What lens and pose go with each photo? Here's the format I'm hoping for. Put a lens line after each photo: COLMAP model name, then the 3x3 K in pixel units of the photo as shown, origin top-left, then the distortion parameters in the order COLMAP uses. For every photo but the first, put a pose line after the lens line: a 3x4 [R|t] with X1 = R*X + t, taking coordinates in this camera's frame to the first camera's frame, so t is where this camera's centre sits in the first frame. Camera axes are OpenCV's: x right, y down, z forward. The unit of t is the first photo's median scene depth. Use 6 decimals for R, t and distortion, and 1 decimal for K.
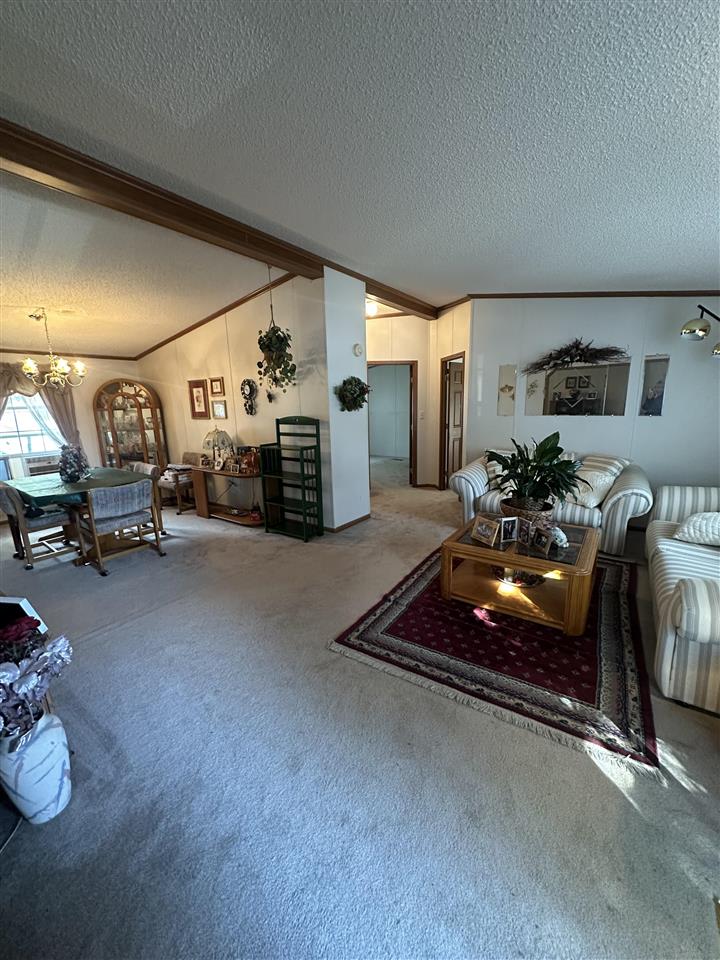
lens RADIAL K [[388.4, 0, 358.4], [0, 388.4, 481.3], [0, 0, 1]] dist [-0.017941, -0.000202]
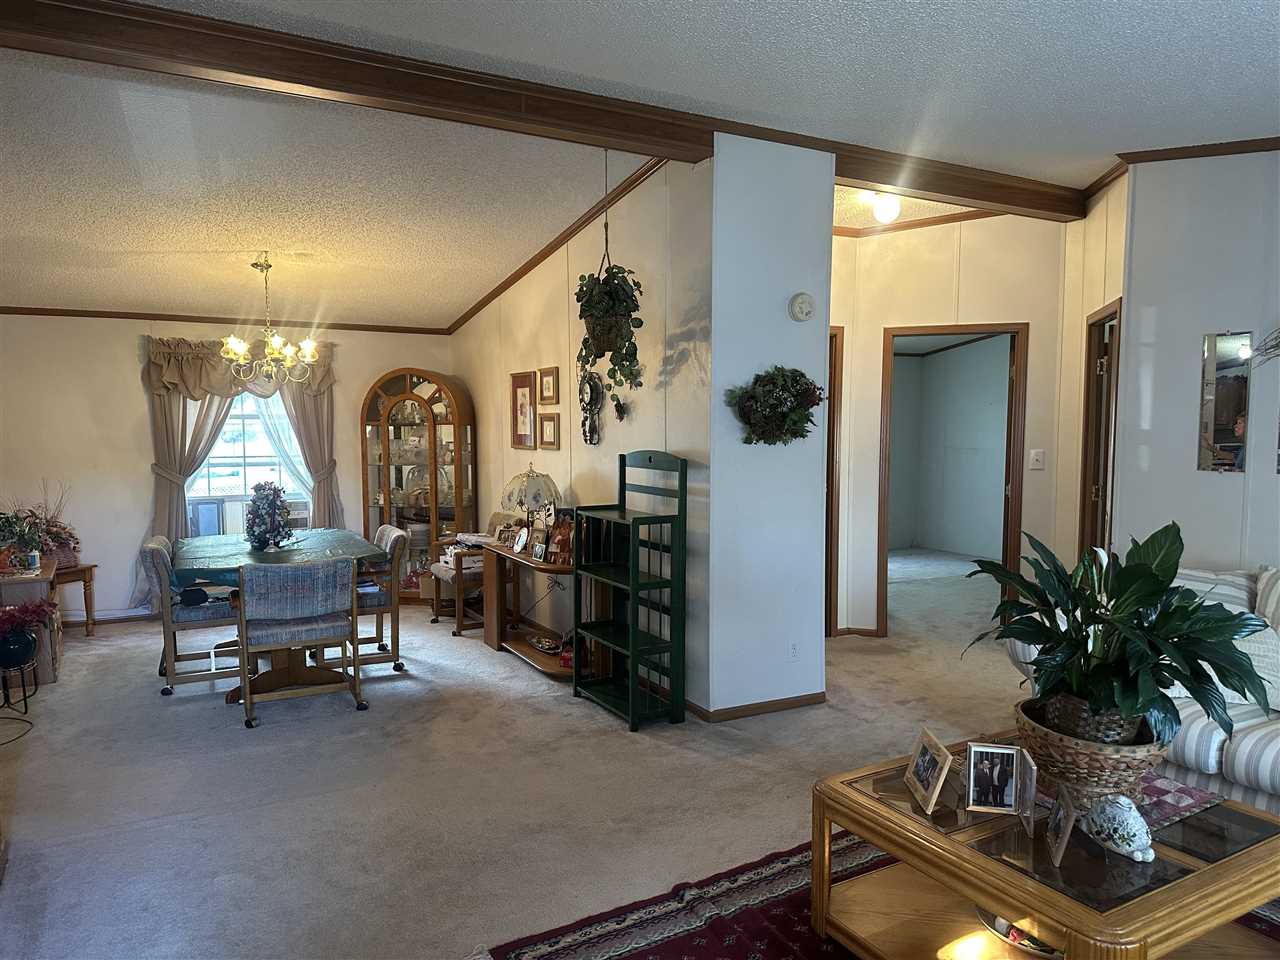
lens RADIAL K [[900.1, 0, 639.6], [0, 900.1, 481.4], [0, 0, 1]] dist [0.030711, -0.032706]
pose [[0.899007, 0.052377, -0.434790, 0.289568], [-0.108281, 0.988581, -0.104801, -0.016923], [0.424336, 0.141297, 0.894413, 0.038292]]
